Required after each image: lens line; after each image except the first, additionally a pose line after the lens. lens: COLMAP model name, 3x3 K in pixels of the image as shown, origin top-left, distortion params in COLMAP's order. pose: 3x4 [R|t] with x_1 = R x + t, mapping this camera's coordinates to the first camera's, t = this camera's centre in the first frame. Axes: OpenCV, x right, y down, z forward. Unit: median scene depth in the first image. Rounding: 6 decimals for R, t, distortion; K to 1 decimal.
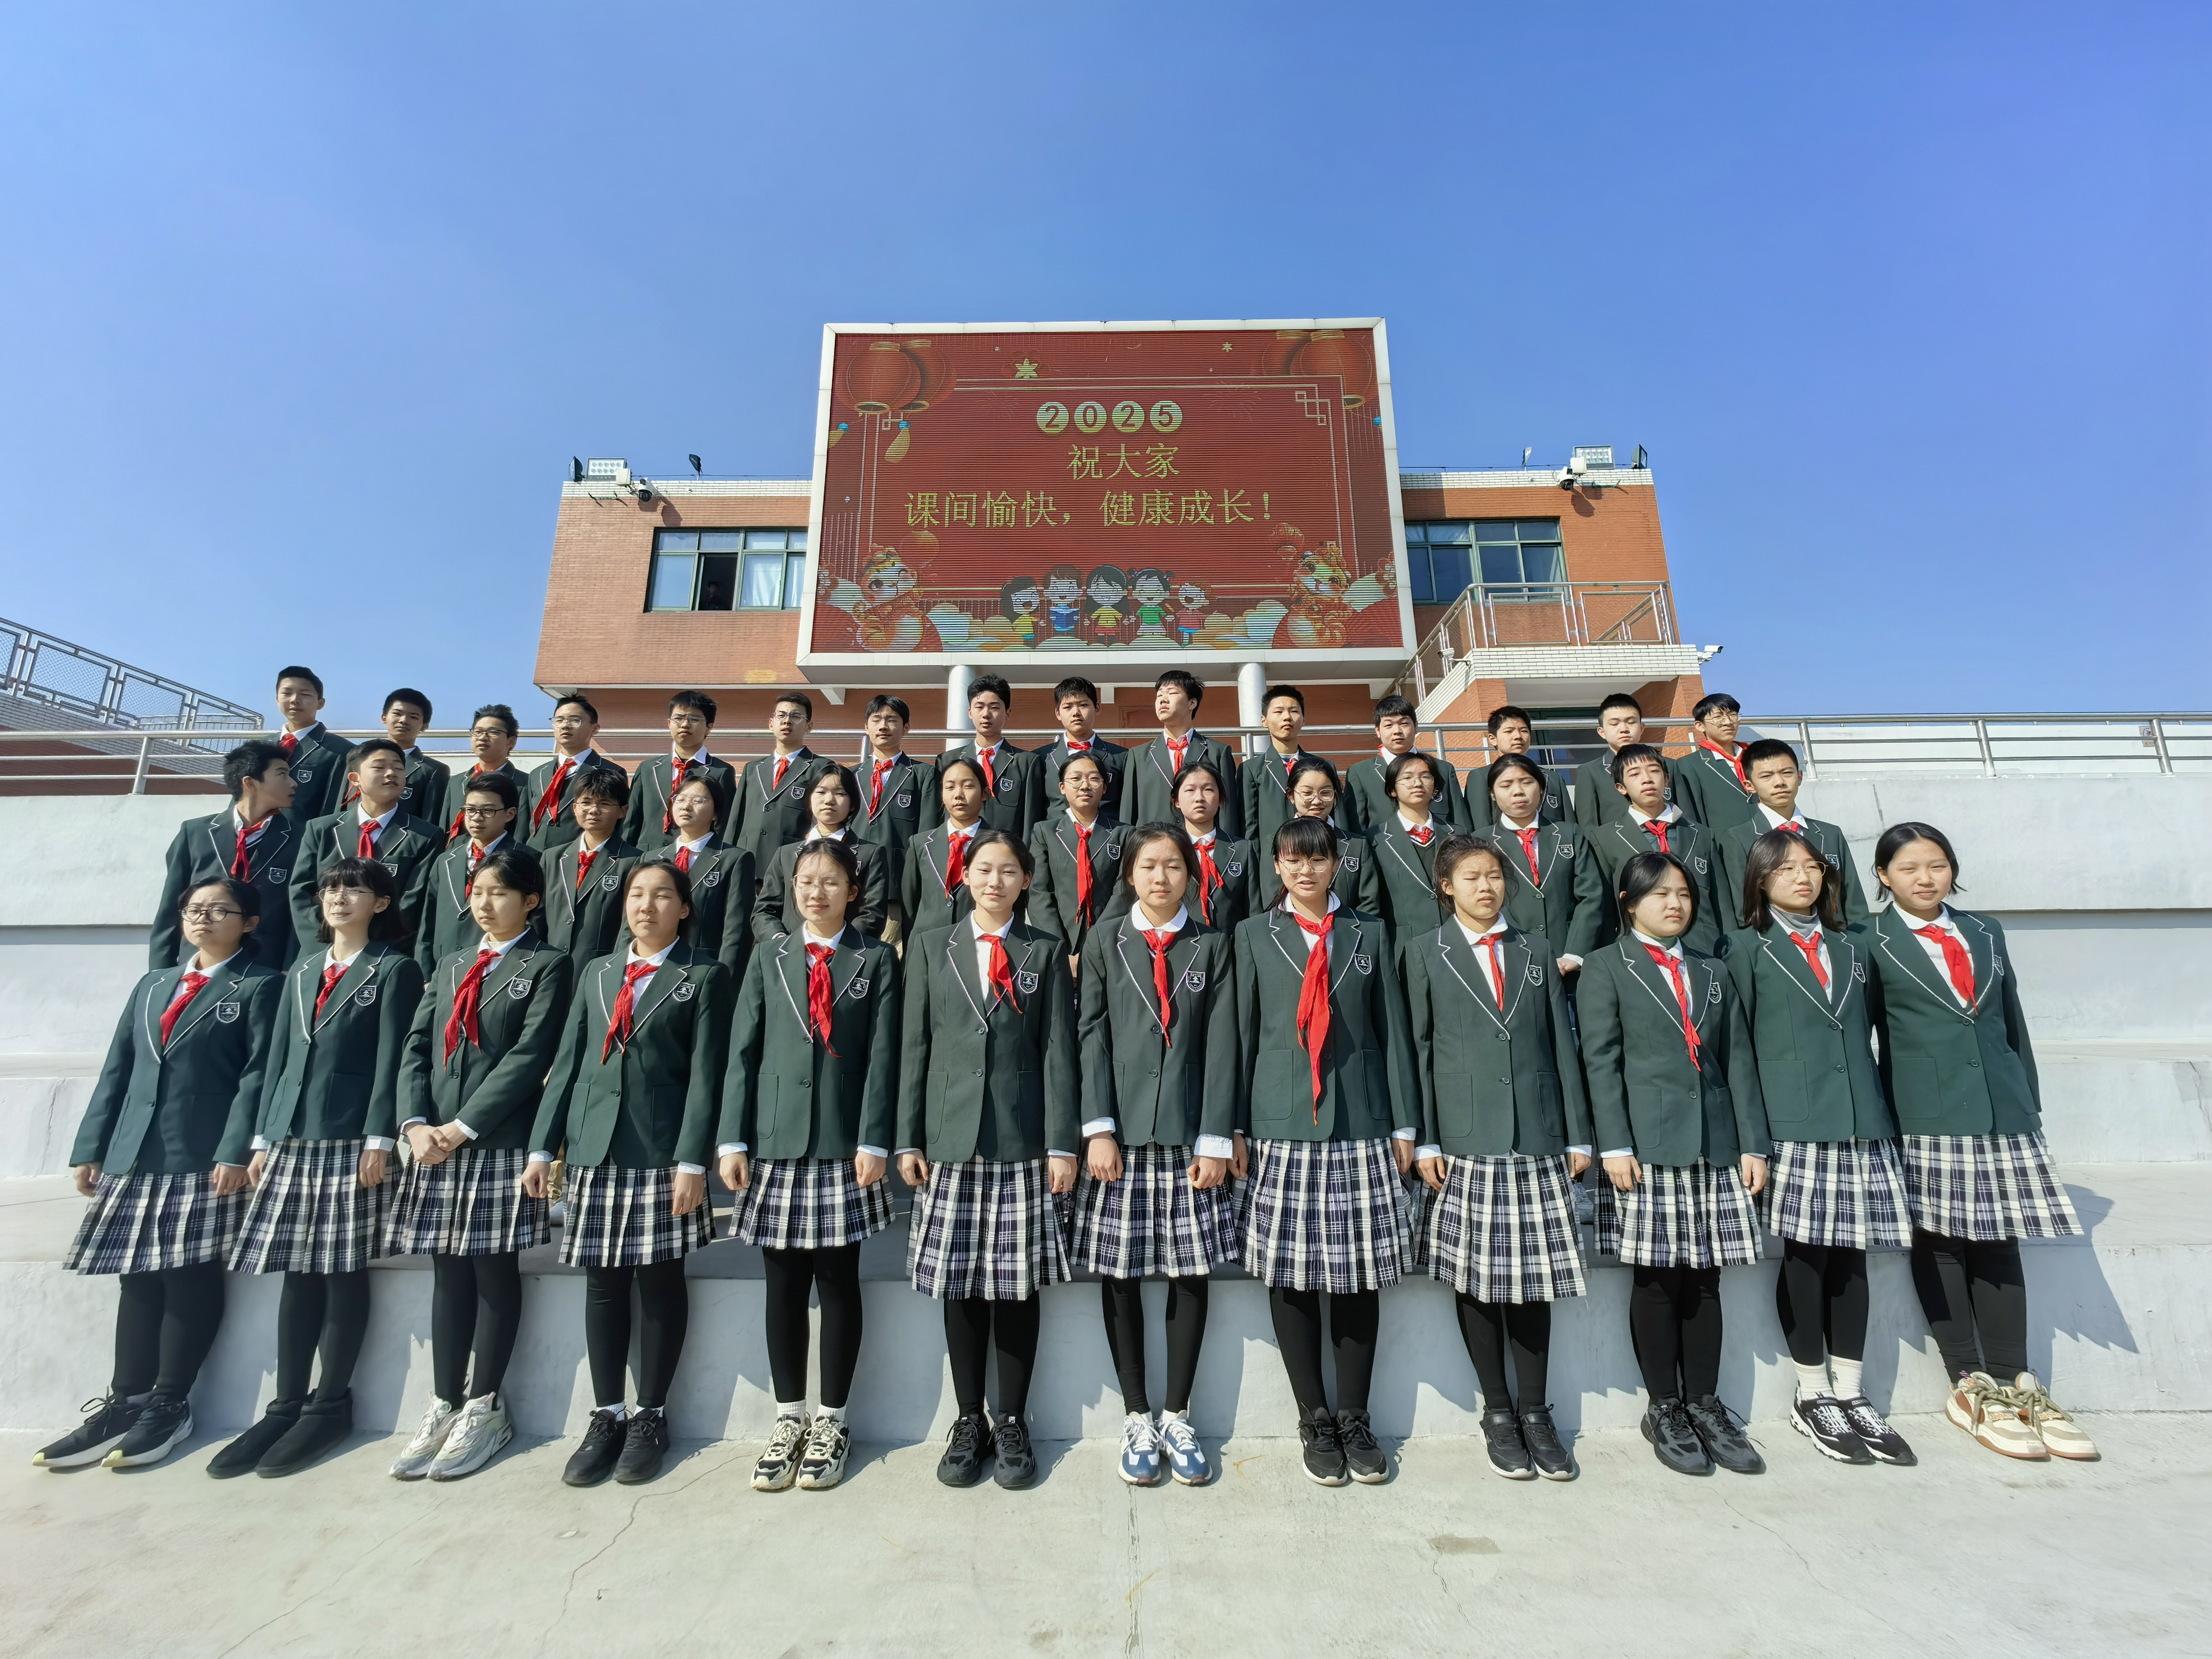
lens RADIAL K [[952.8, 0, 1104.2], [0, 952.8, 787.7], [0, 0, 1]] dist [0.000038, -0.000263]
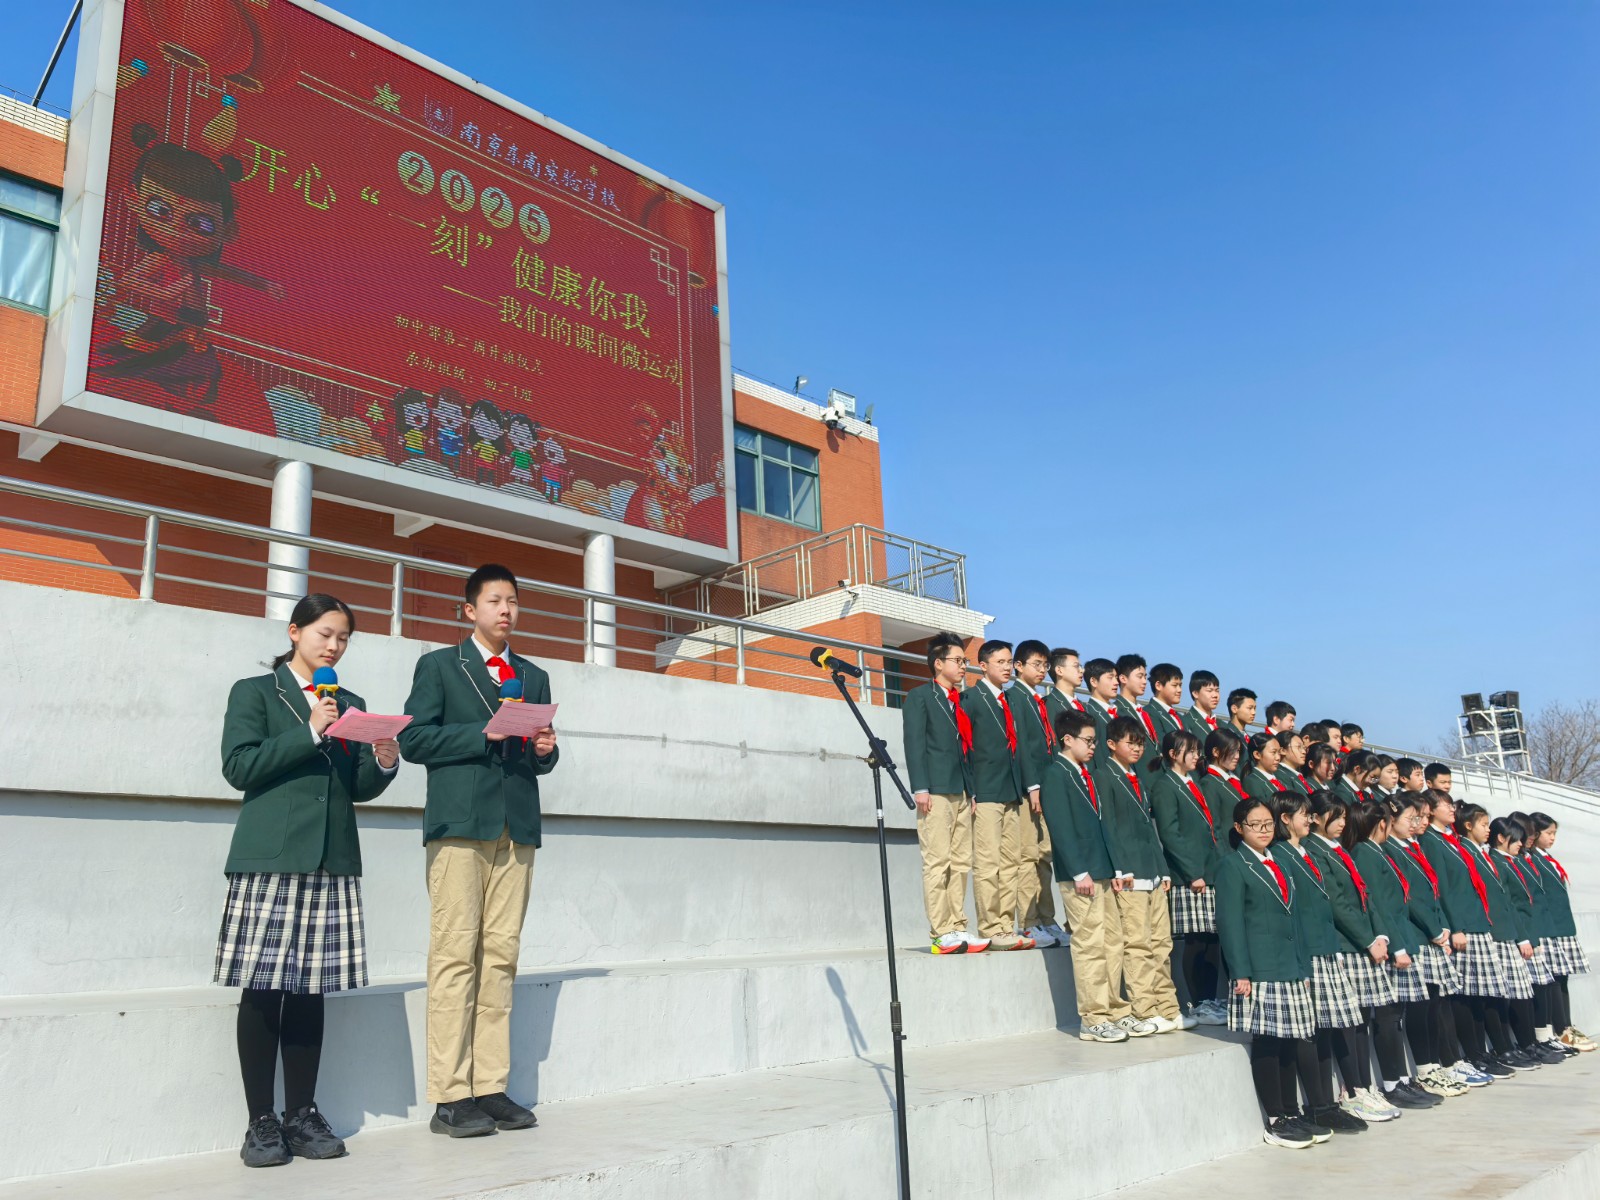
lens RADIAL K [[1287.4, 0, 796.1], [0, 1287.4, 601.0], [0, 0, 1]] dist [0.077738, -0.158437]
pose [[0.684315, 0.161378, 0.711105, -0.549617], [-0.146475, 0.985747, -0.082748, 0.005812], [-0.714323, -0.047534, 0.698200, 0.002230]]
